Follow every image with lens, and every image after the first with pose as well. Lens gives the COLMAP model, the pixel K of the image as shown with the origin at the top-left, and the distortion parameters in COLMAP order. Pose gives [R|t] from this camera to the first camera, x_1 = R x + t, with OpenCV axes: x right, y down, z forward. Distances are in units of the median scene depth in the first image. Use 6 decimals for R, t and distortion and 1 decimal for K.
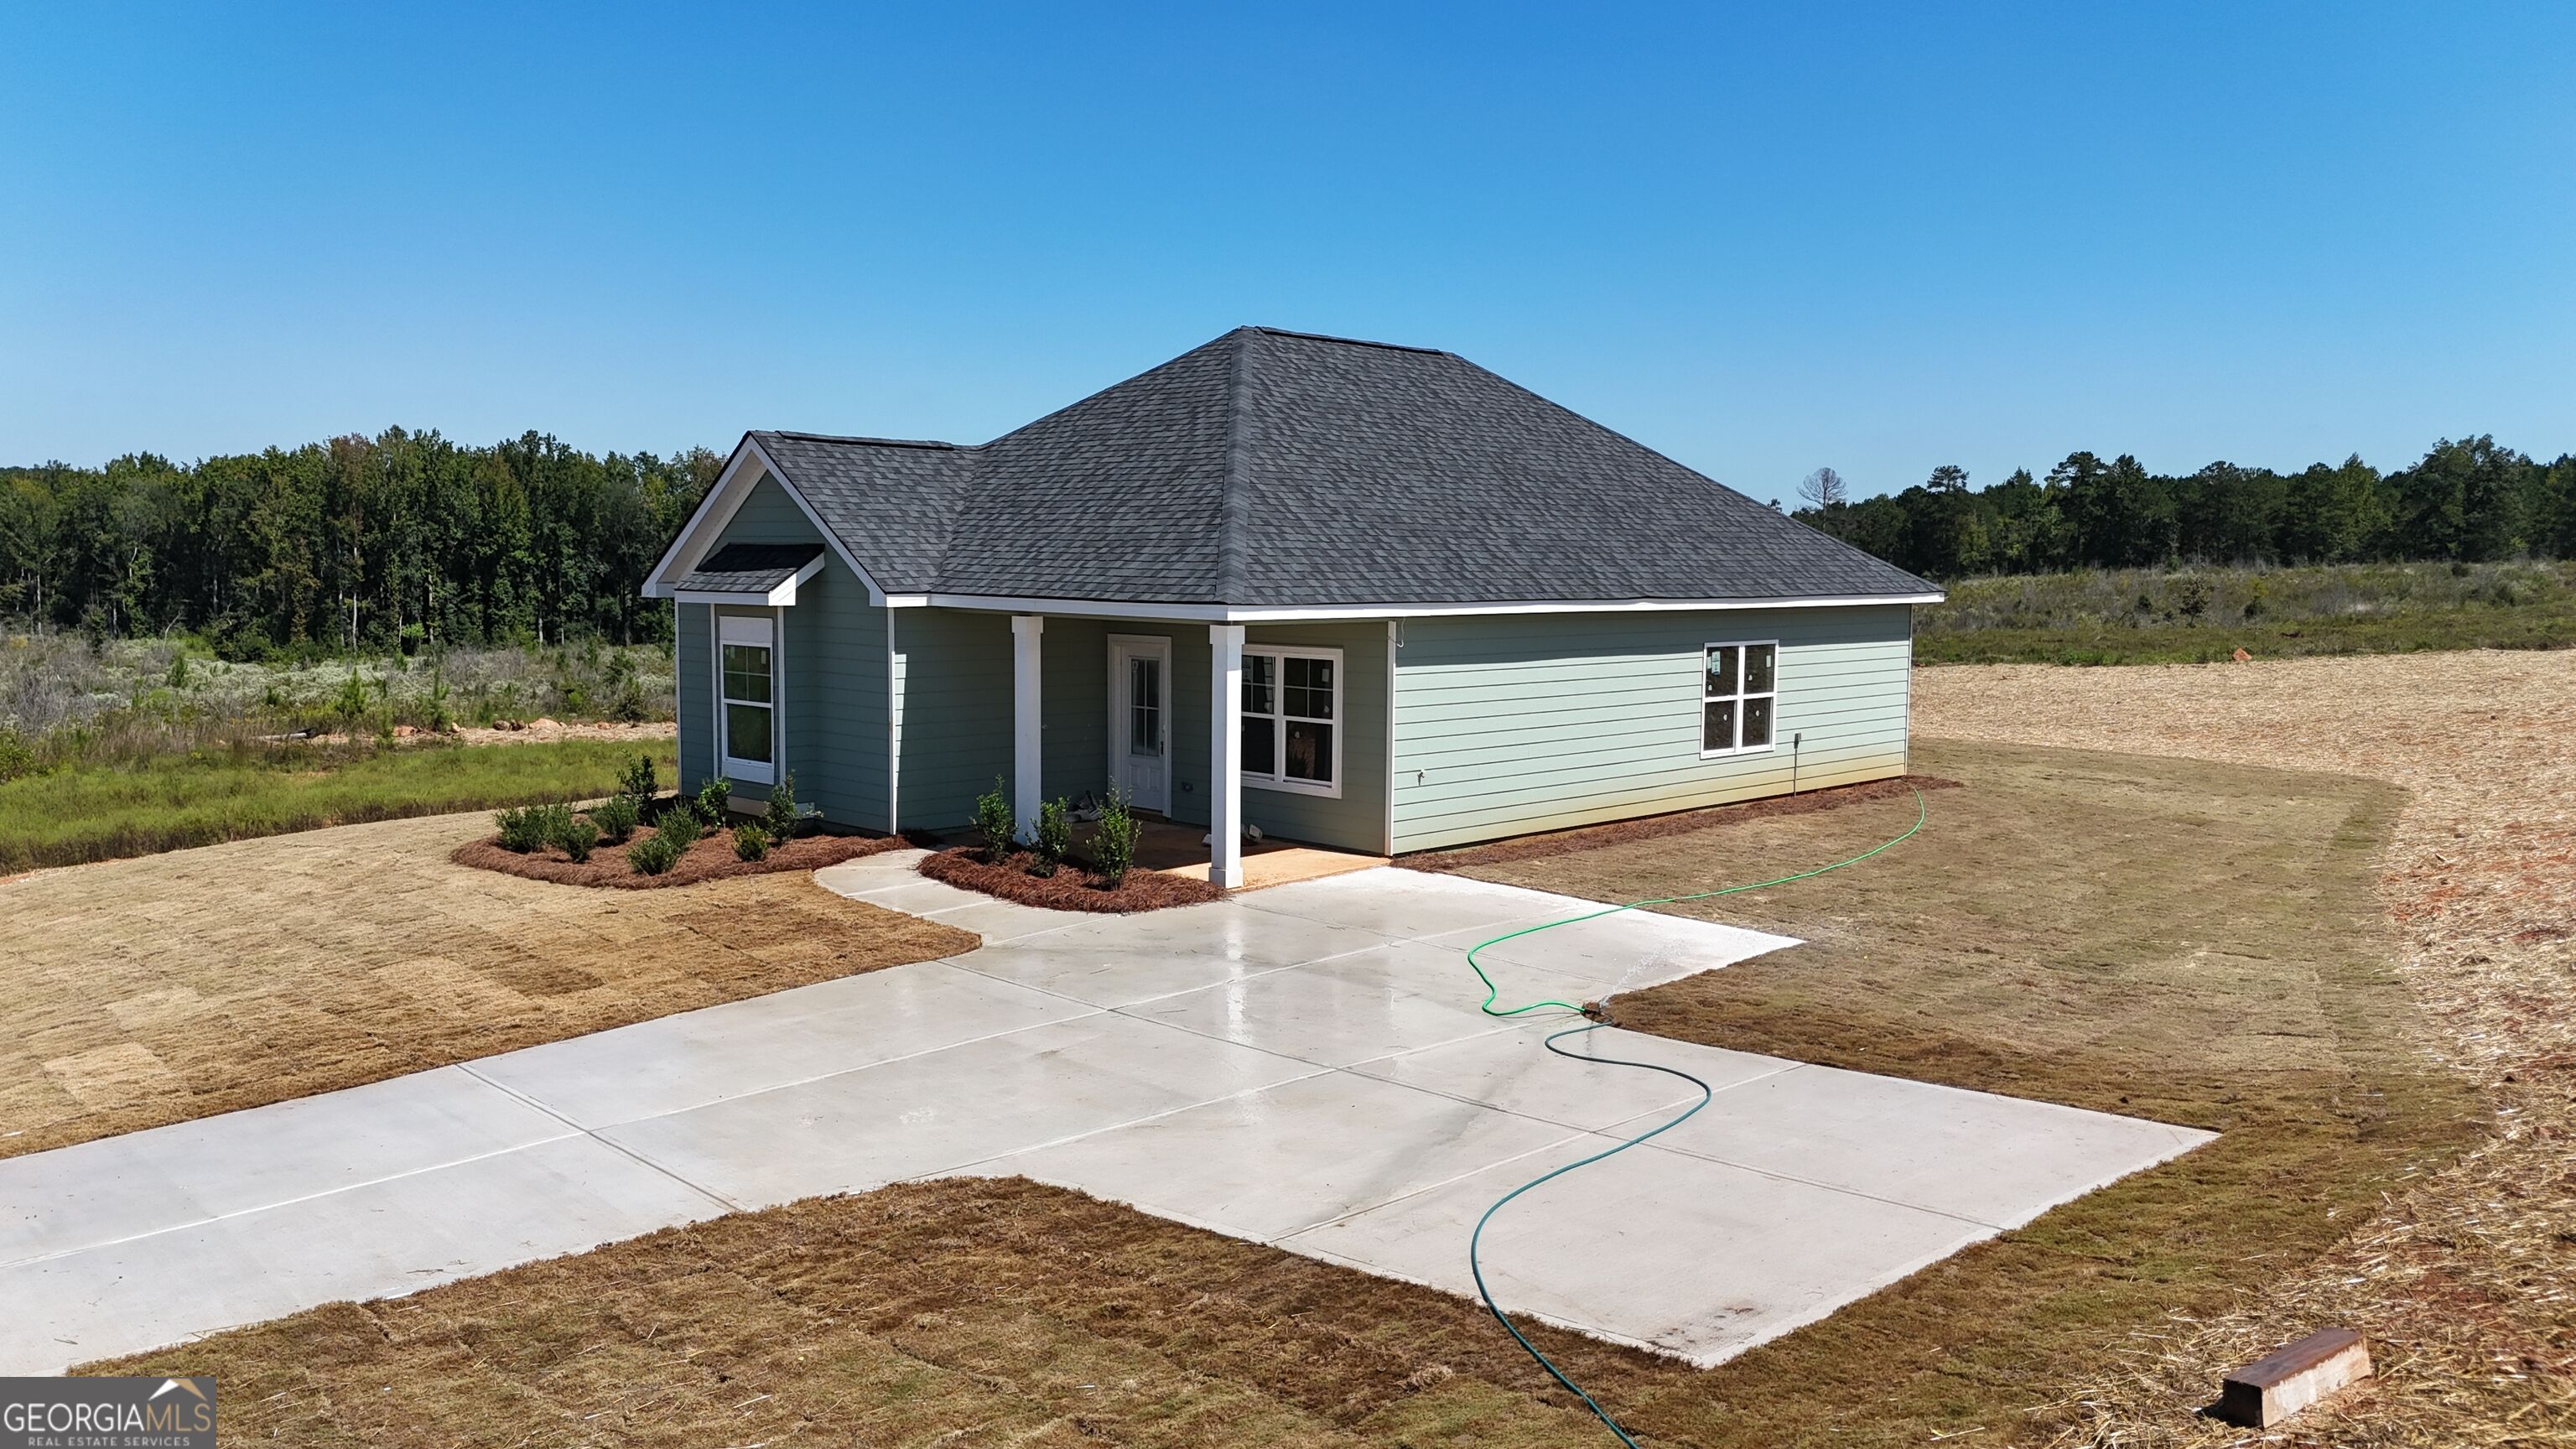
lens RADIAL K [[1889.1, 0, 1292.9], [0, 1889.1, 716.4], [0, 0, 1]] dist [0.101528, -0.114633]
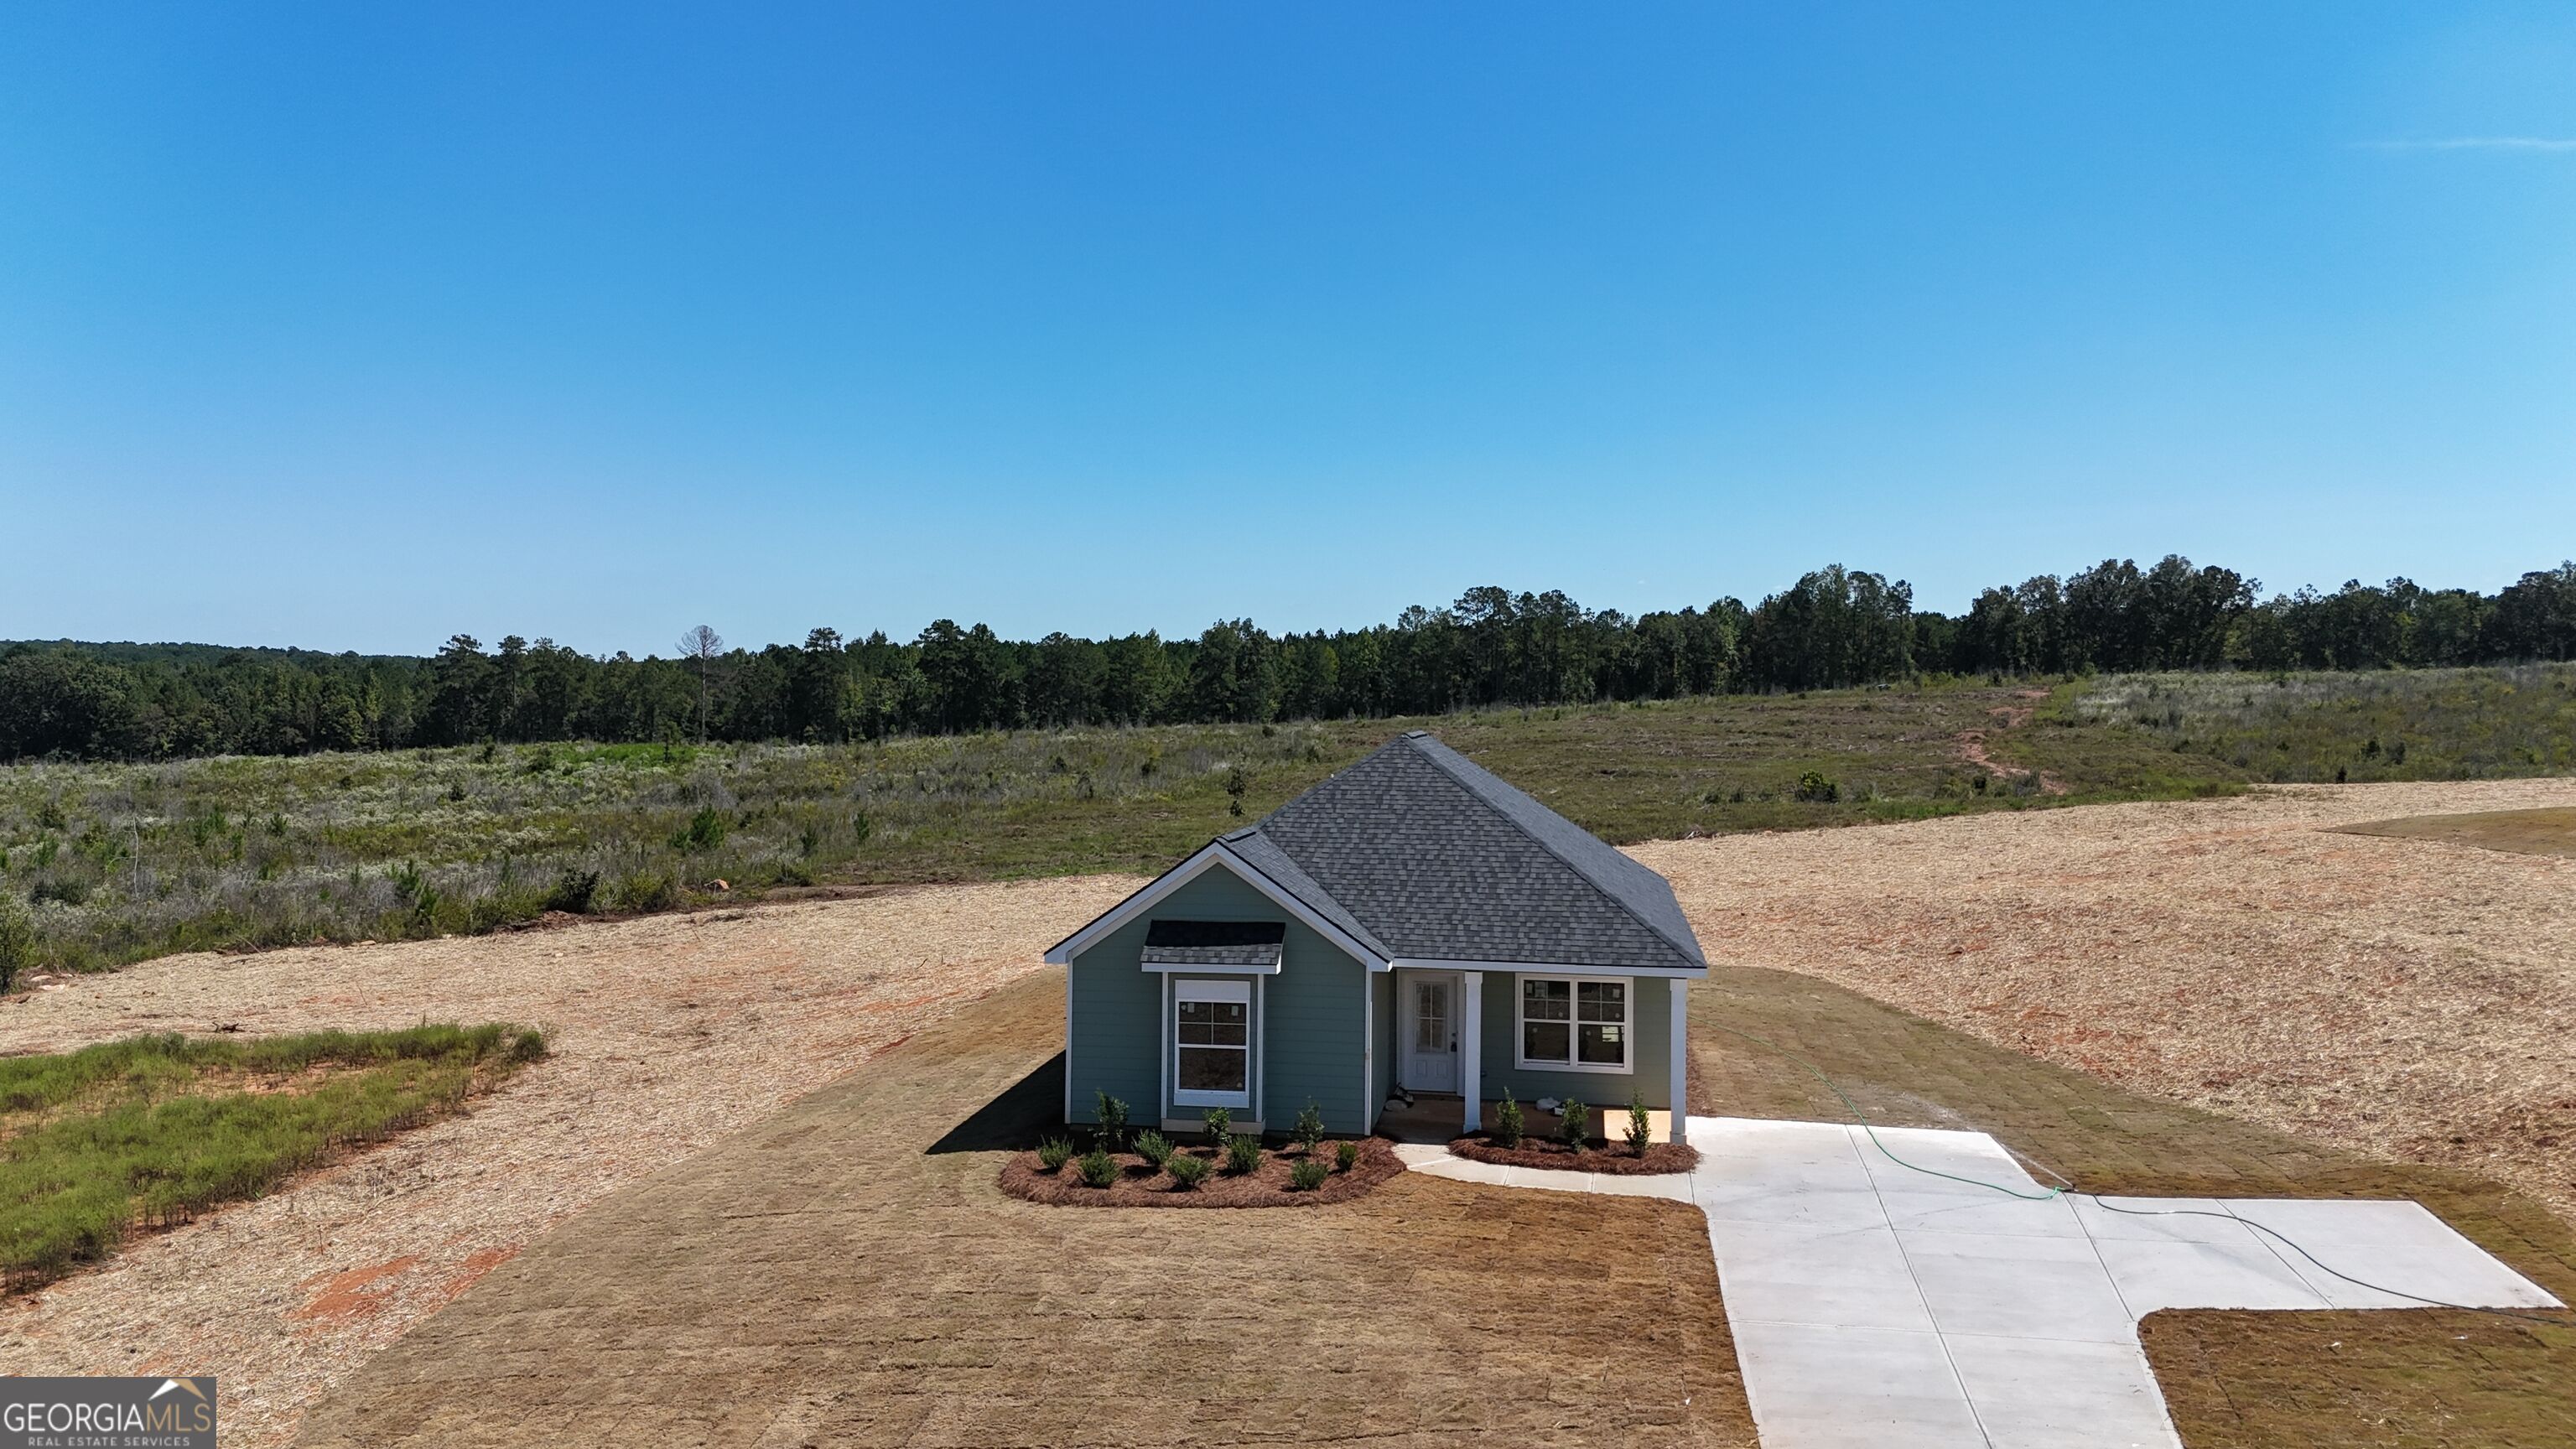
lens RADIAL K [[1886.2, 0, 1279.3], [0, 1886.2, 712.9], [0, 0, 1]] dist [0.108906, -0.114070]
pose [[0.814418, -0.007492, 0.580231, -0.211284], [0.049706, 0.997142, -0.056892, -0.033586], [-0.578146, 0.075174, 0.812463, -0.021795]]
